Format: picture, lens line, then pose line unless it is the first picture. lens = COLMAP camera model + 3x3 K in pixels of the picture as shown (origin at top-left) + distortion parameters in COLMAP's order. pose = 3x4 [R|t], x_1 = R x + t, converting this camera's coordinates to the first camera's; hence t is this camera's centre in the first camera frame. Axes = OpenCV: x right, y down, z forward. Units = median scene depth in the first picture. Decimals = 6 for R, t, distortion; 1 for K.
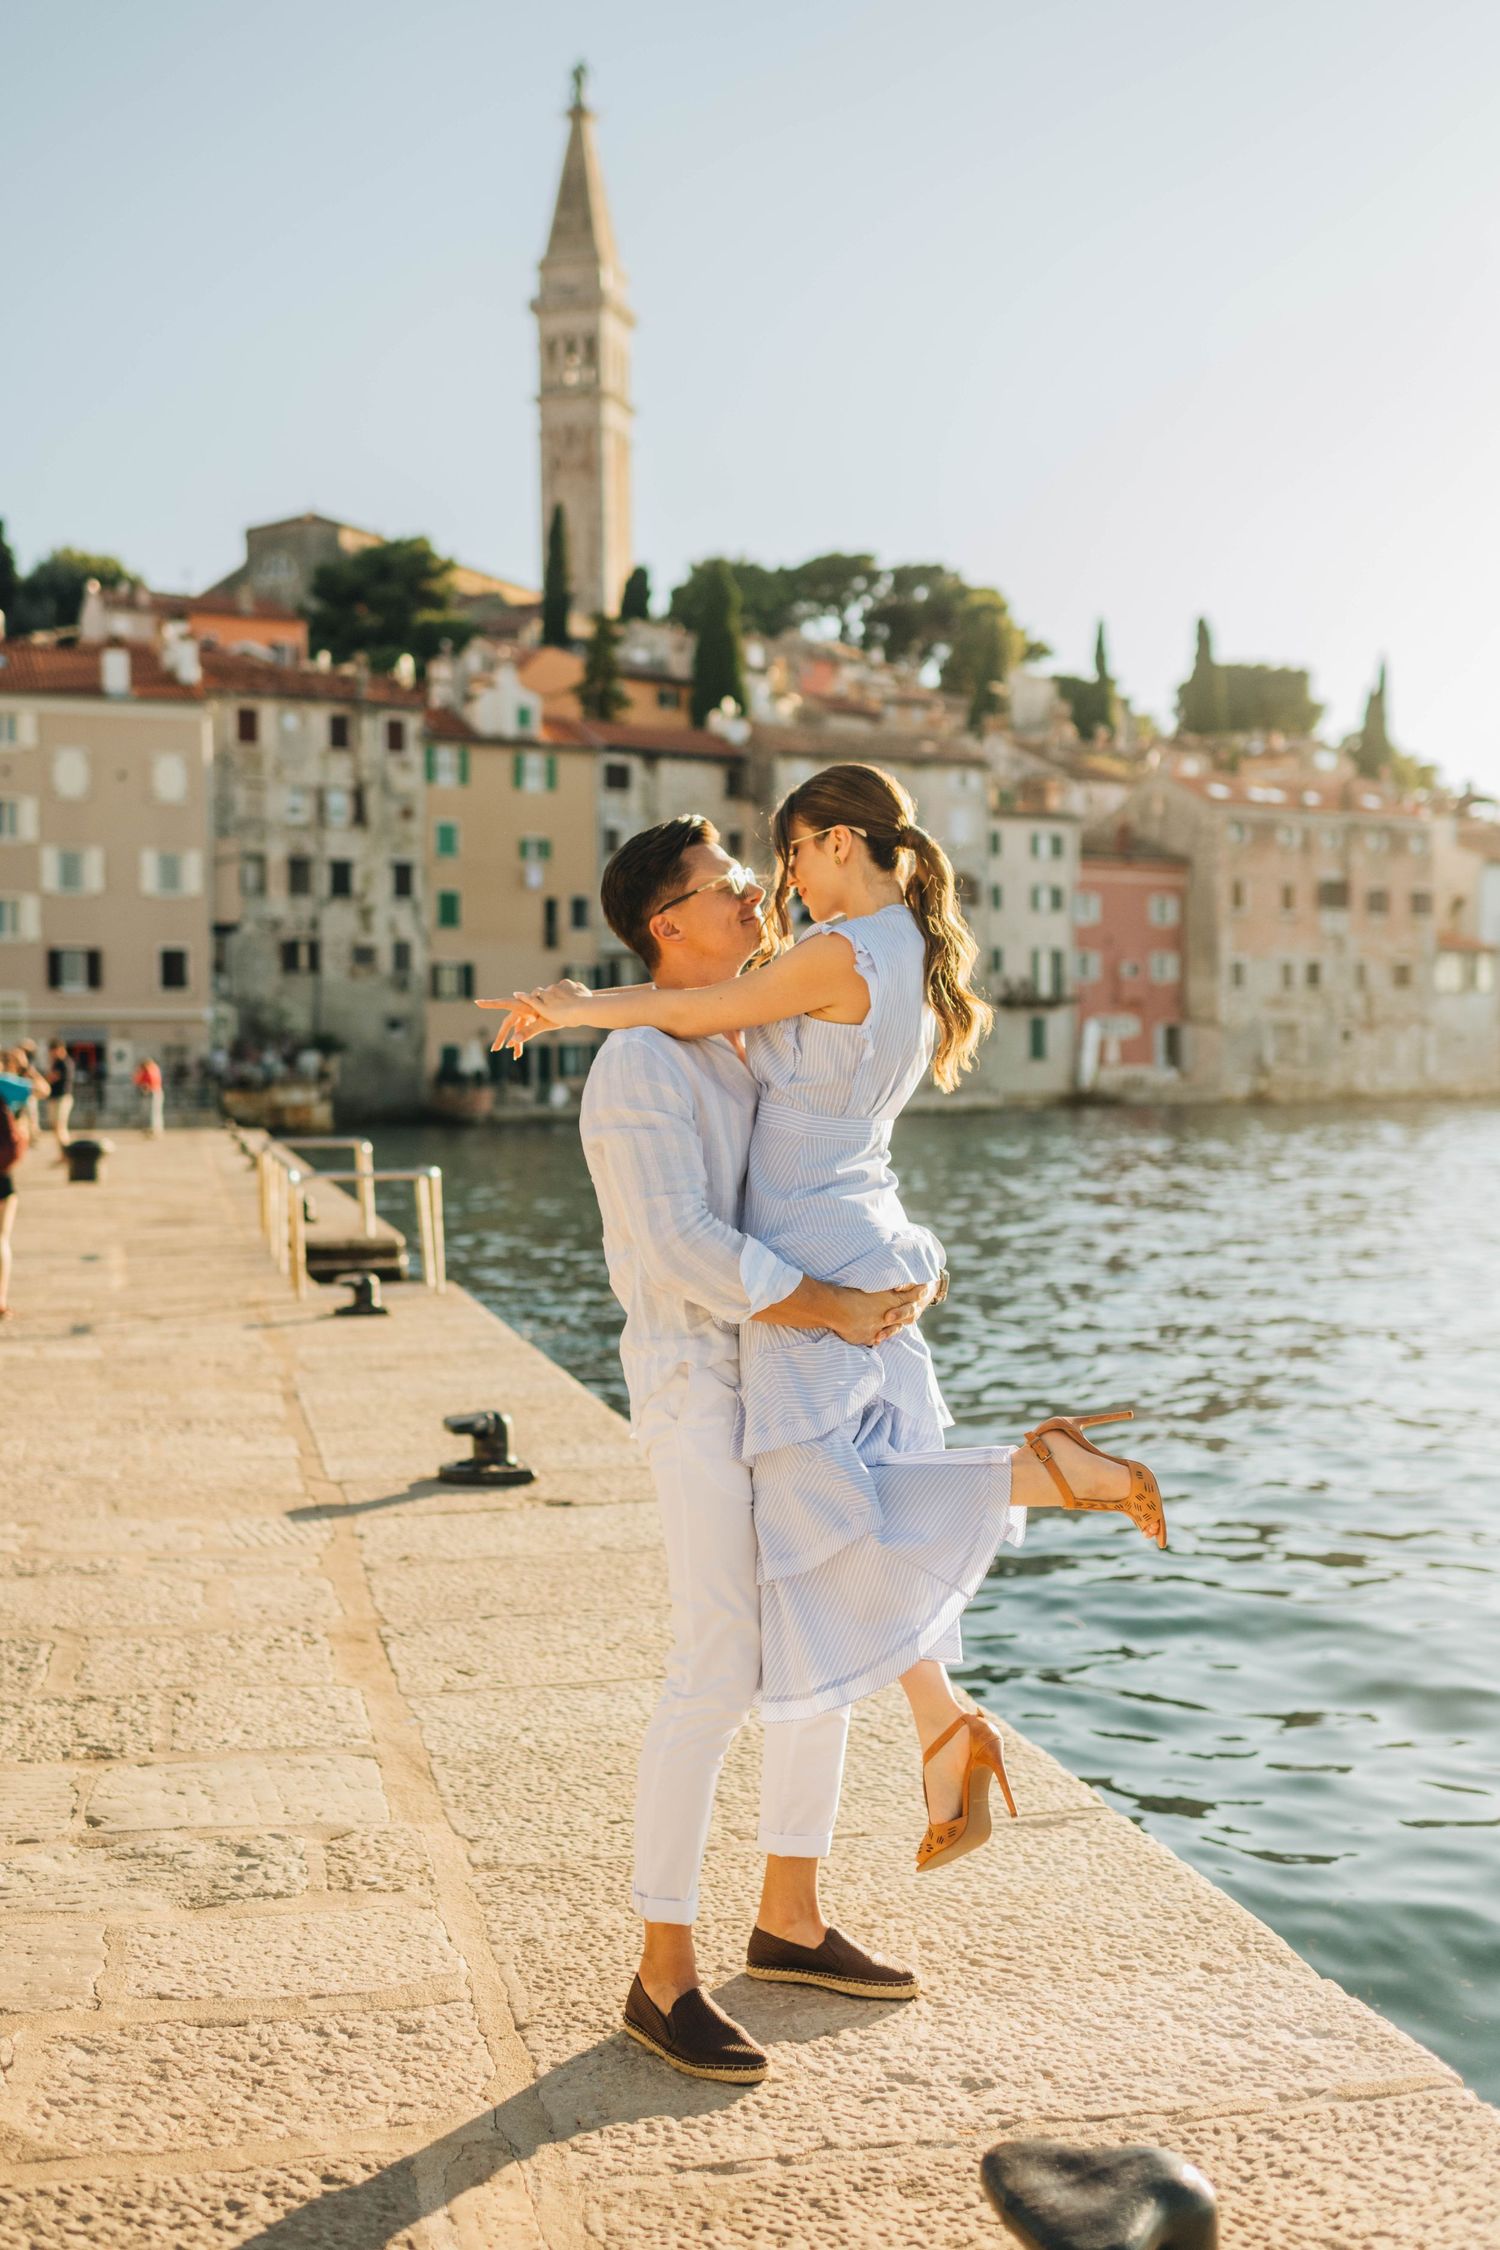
lens RADIAL K [[2322.8, 0, 744.2], [0, 2322.8, 1151.5], [0, 0, 1]] dist [0.001694, -0.000839]
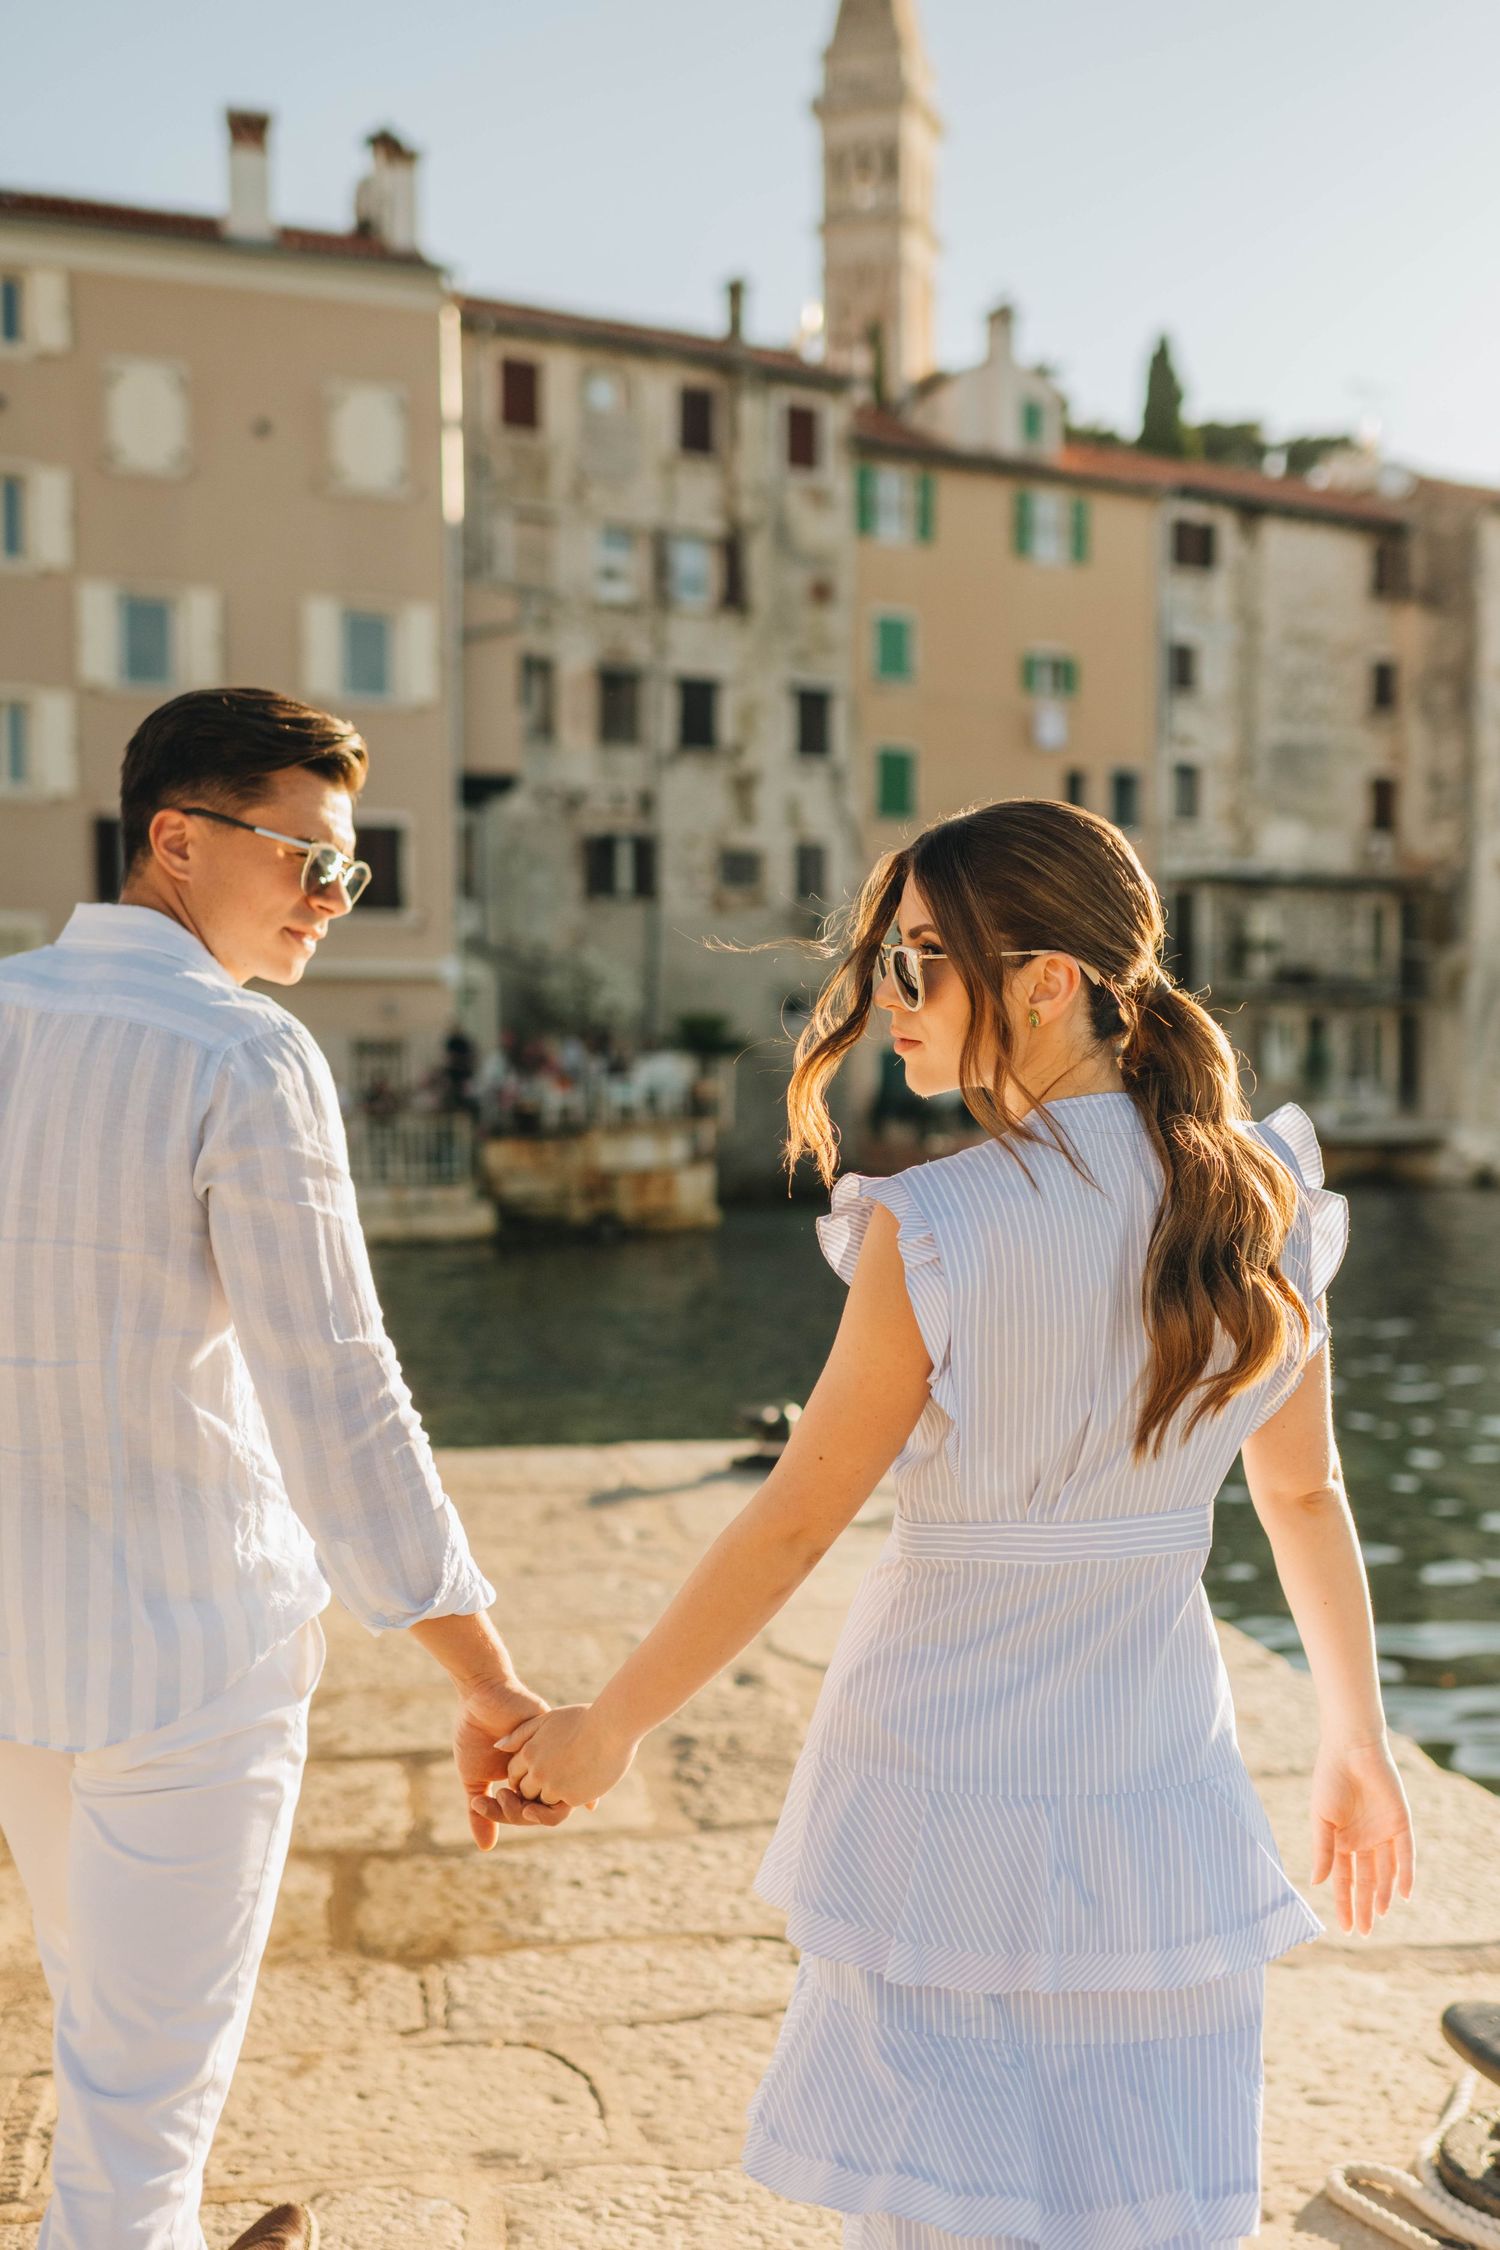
lens RADIAL K [[2427.0, 0, 837.1], [0, 2427.0, 1197.8], [0, 0, 1]] dist [-0.001209, 0.009982]
pose [[0.999207, 0.006332, -0.039307, -0.100943], [-0.006063, 0.999957, 0.006965, -0.013580], [0.039350, -0.006721, 0.999203, 0.392143]]
